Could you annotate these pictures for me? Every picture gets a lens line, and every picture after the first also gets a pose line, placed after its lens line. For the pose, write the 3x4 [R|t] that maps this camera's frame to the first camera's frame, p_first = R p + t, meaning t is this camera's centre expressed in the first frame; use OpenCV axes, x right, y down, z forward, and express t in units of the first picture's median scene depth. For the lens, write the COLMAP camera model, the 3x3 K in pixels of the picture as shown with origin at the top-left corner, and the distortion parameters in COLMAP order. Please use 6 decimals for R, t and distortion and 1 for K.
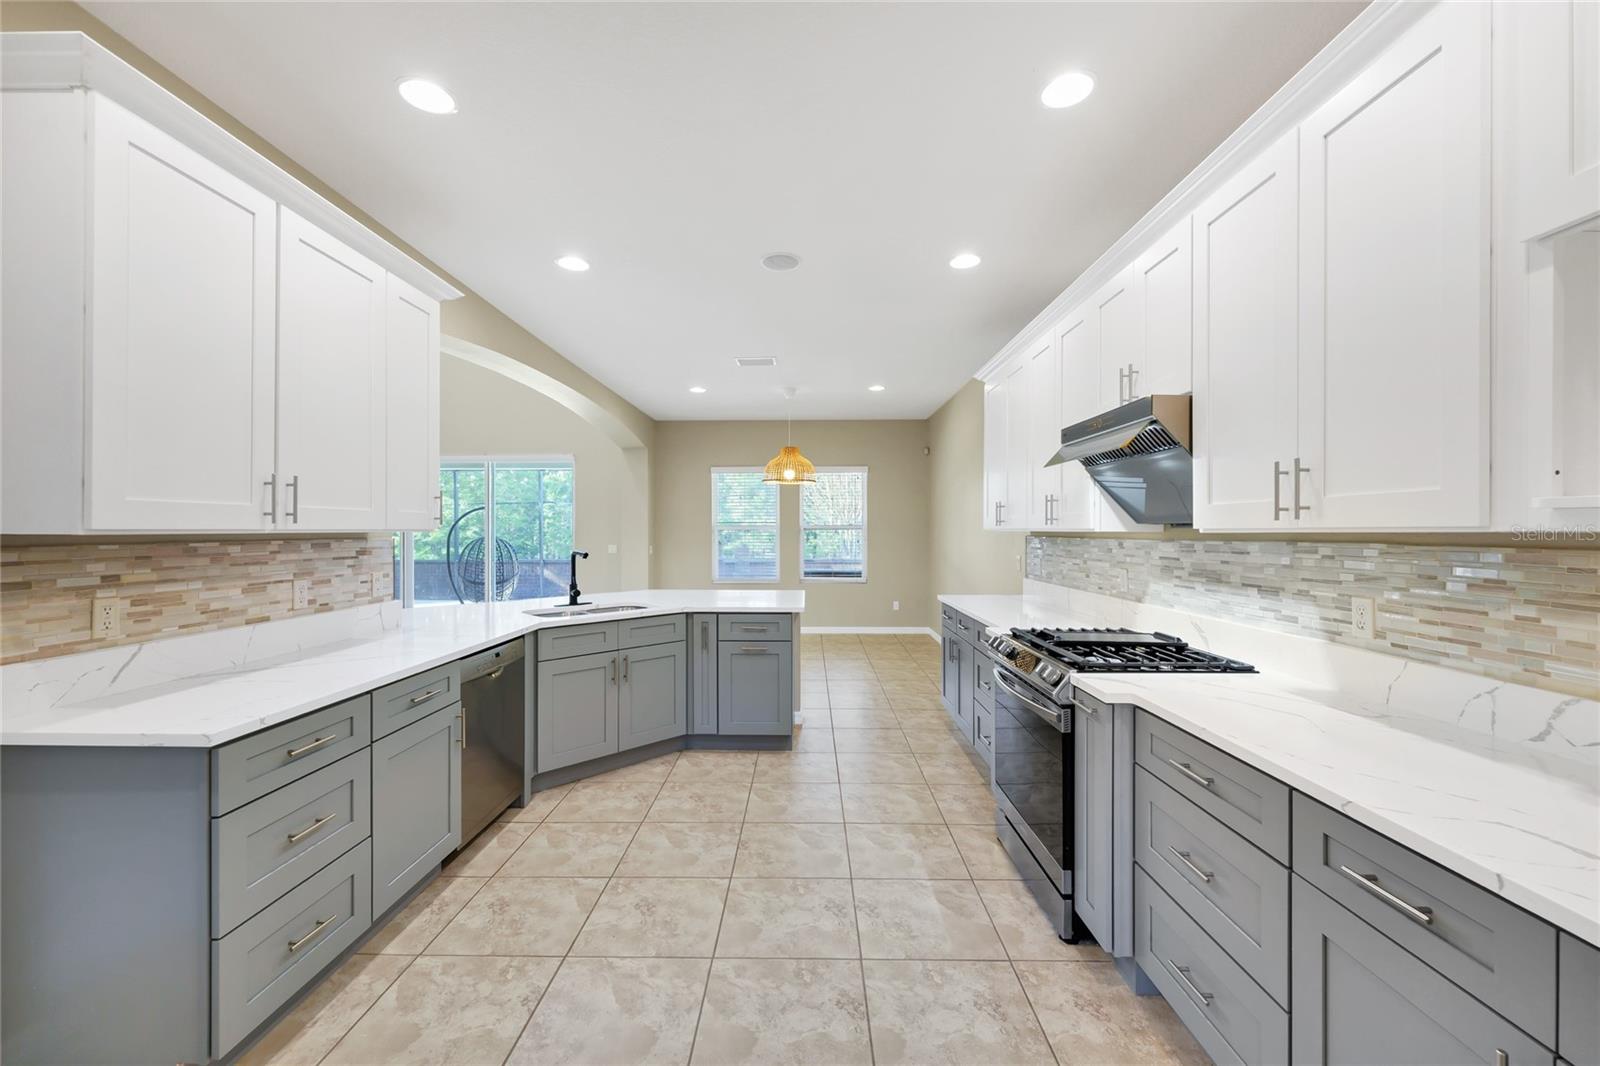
lens RADIAL K [[662.9, 0, 800.6], [0, 662.9, 529.6], [0, 0, 1]] dist [0.000634, 0.000512]
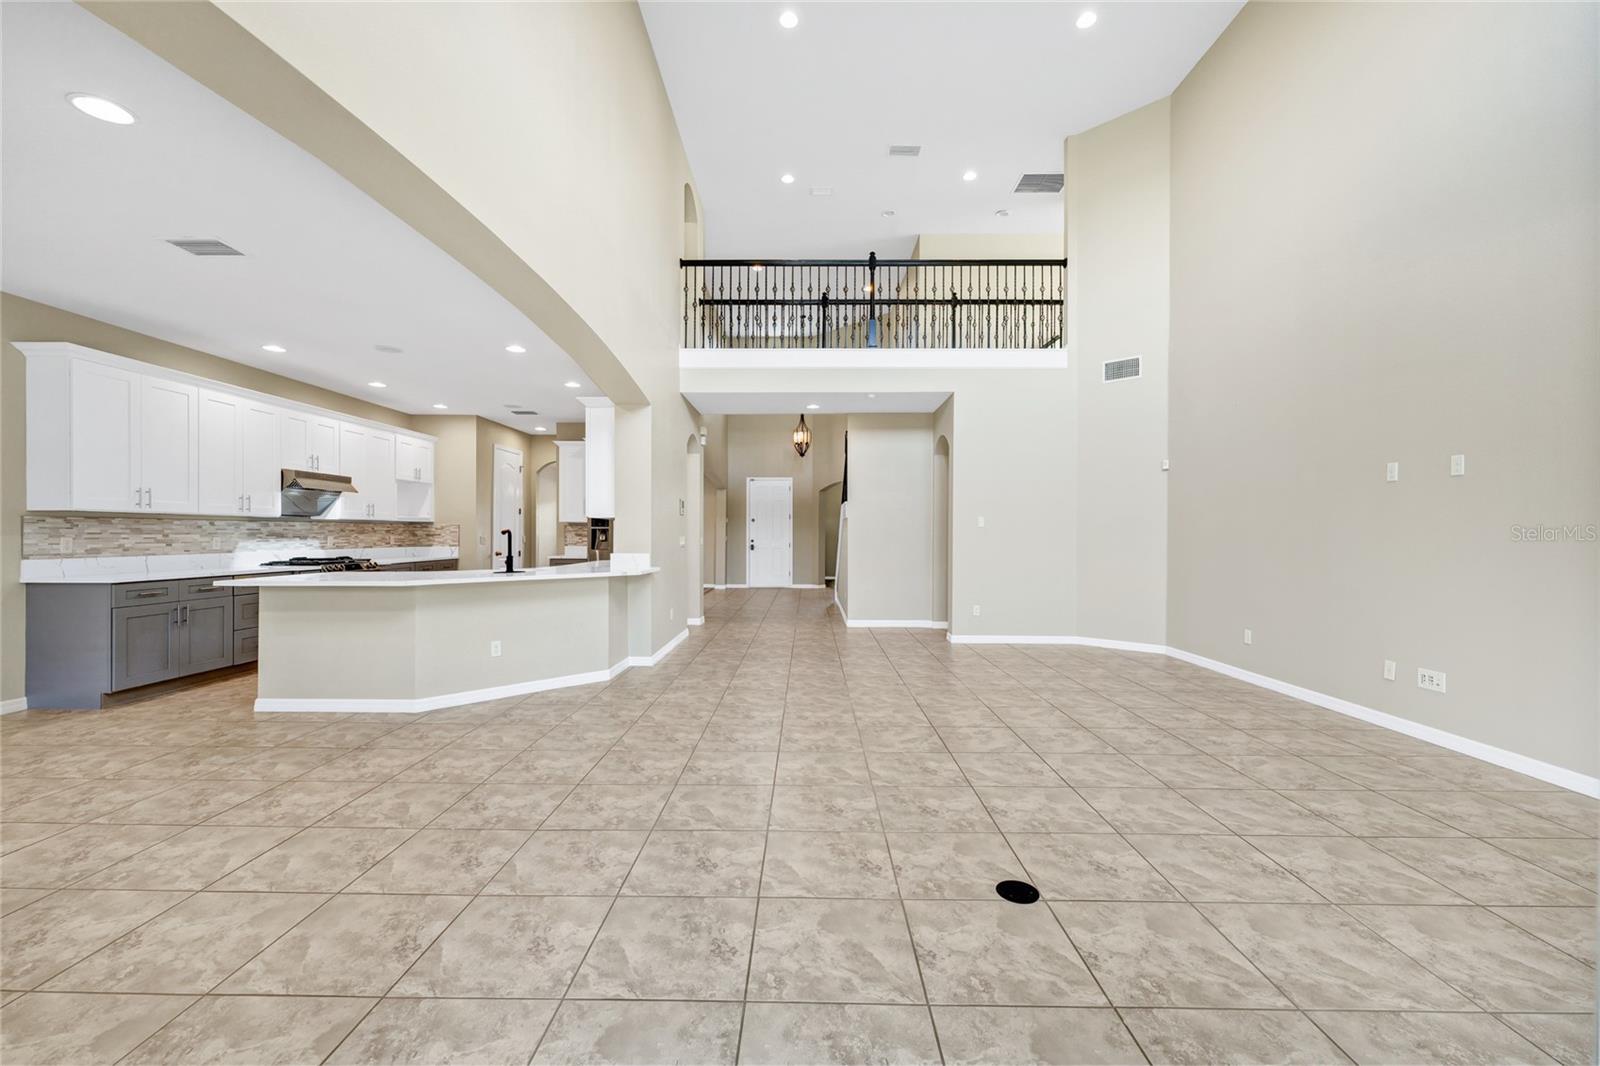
lens RADIAL K [[662.9, 0, 789.1], [0, 662.9, 532.8], [0, 0, 1]] dist [0.000634, 0.000512]
pose [[-0.999656, -0.002589, 0.026086, -1.533448], [-0.002653, 0.999994, -0.002395, 0.065848], [-0.026079, -0.002463, -0.999657, 3.769723]]
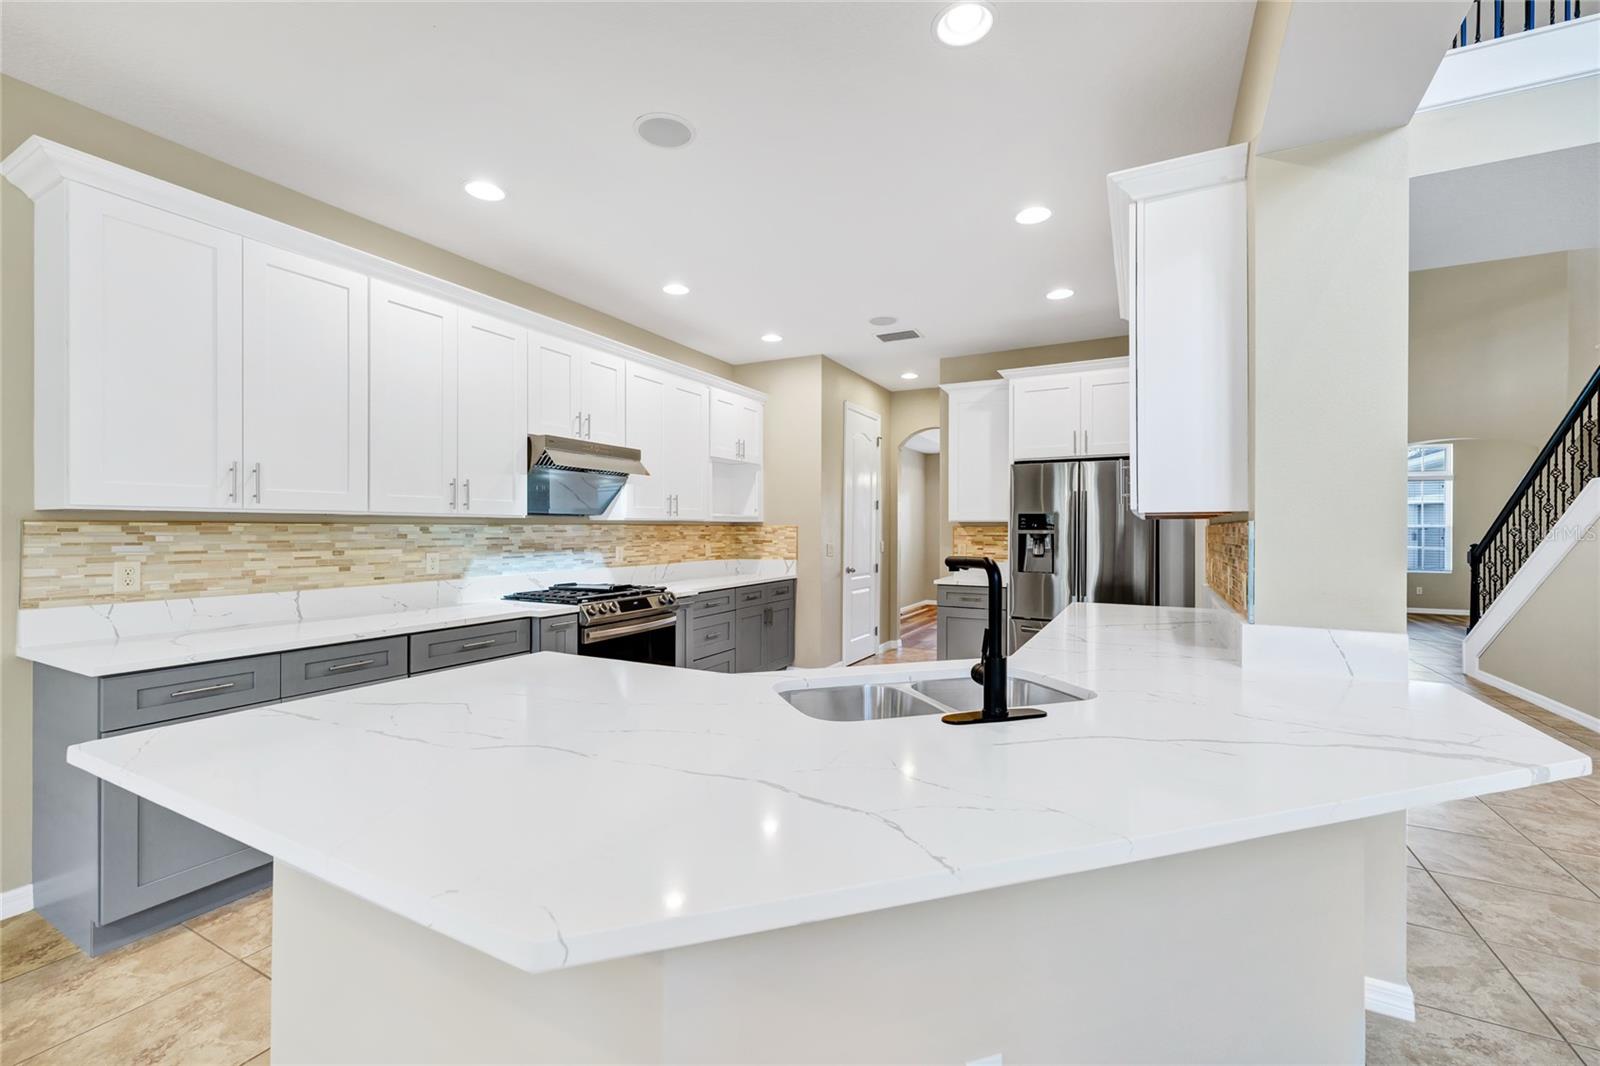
lens RADIAL K [[662.9, 0, 788.9], [0, 662.9, 530.2], [0, 0, 1]] dist [0.000634, 0.000512]
pose [[-0.884351, -0.003316, 0.466811, -0.698272], [-0.002854, 0.999994, 0.001697, 0.027739], [-0.466814, 0.000169, -0.884355, 2.270976]]
